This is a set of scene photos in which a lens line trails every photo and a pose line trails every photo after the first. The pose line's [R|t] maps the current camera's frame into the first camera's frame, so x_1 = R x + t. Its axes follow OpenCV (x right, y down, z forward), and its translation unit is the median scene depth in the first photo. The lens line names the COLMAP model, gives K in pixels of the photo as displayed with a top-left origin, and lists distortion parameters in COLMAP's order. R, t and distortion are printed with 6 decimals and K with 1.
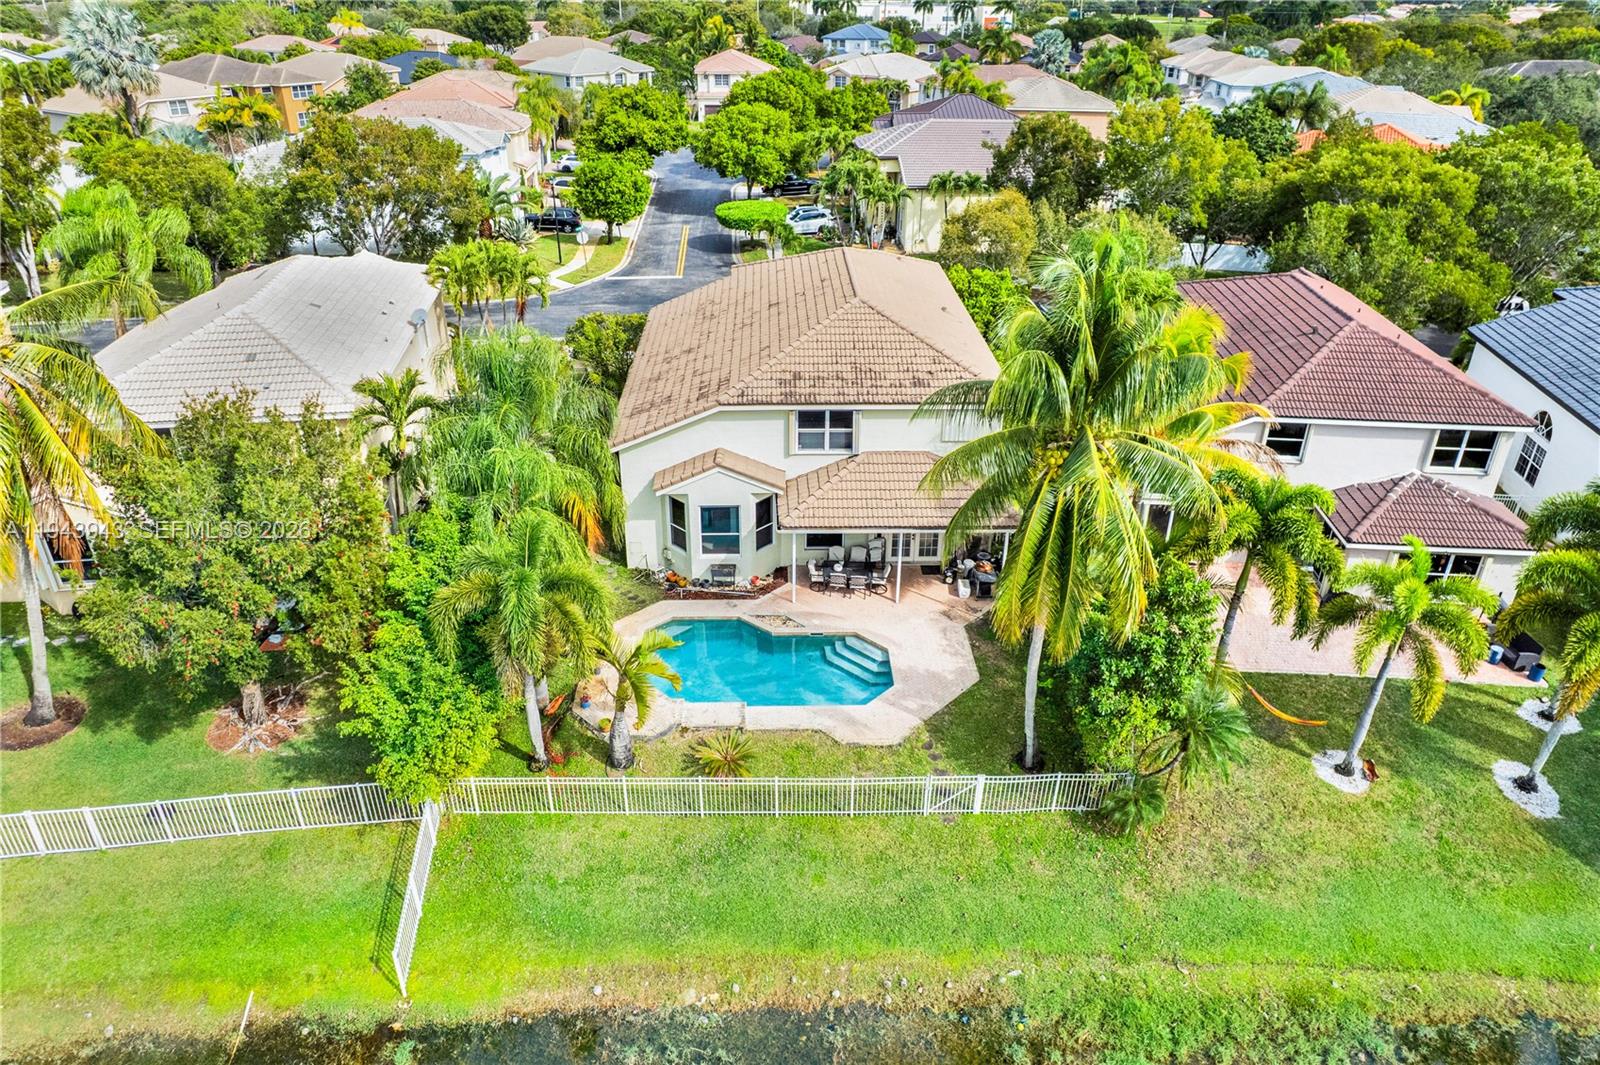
lens RADIAL K [[1086.2, 0, 790.8], [0, 1086.2, 533.0], [0, 0, 1]] dist [-0.092110, 0.086443]
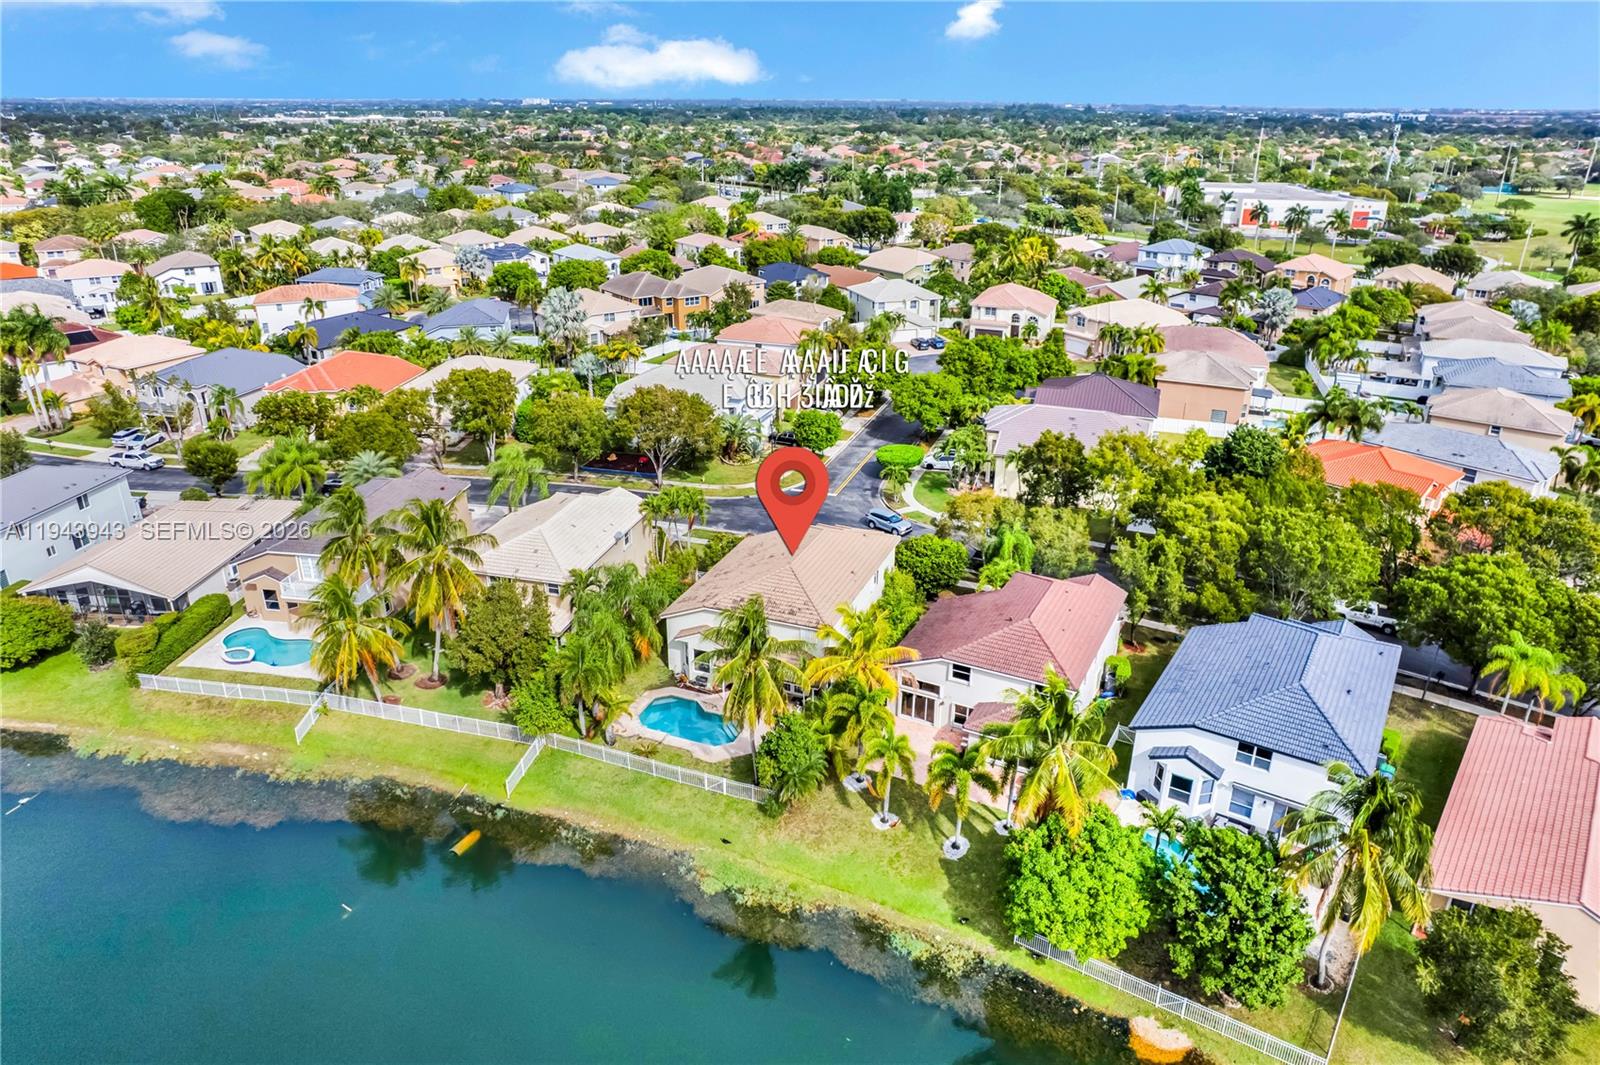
lens RADIAL K [[1056.6, 0, 726.9], [0, 1056.6, 540.9], [0, 0, 1]] dist [-0.048437, -0.000701]
pose [[0.901653, 0.151963, -0.404881, 0.830385], [-0.184535, 0.981910, -0.042415, -0.164365], [0.391111, 0.112959, 0.913385, -0.999479]]
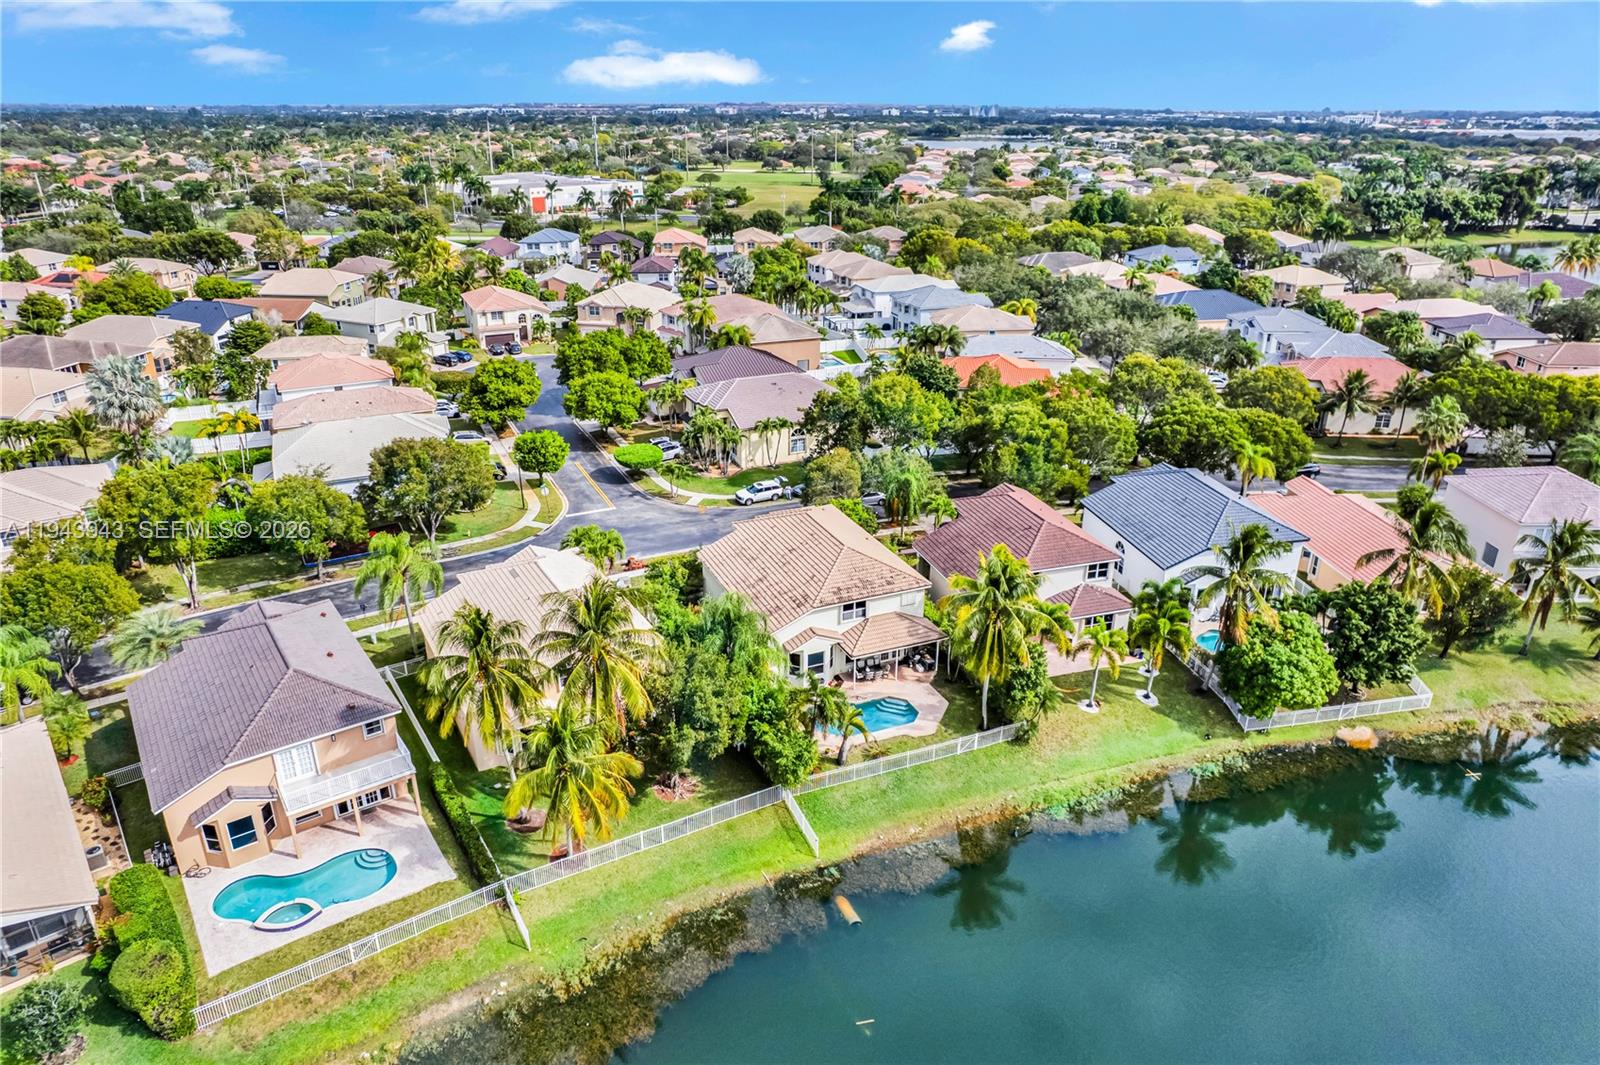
lens RADIAL K [[1086.2, 0, 790.8], [0, 1086.2, 533.0], [0, 0, 1]] dist [-0.092110, 0.086443]
pose [[0.931073, -0.152724, 0.331329, -0.818582], [0.181562, 0.981685, -0.057707, -0.148302], [-0.316447, 0.113886, 0.941749, -1.103518]]
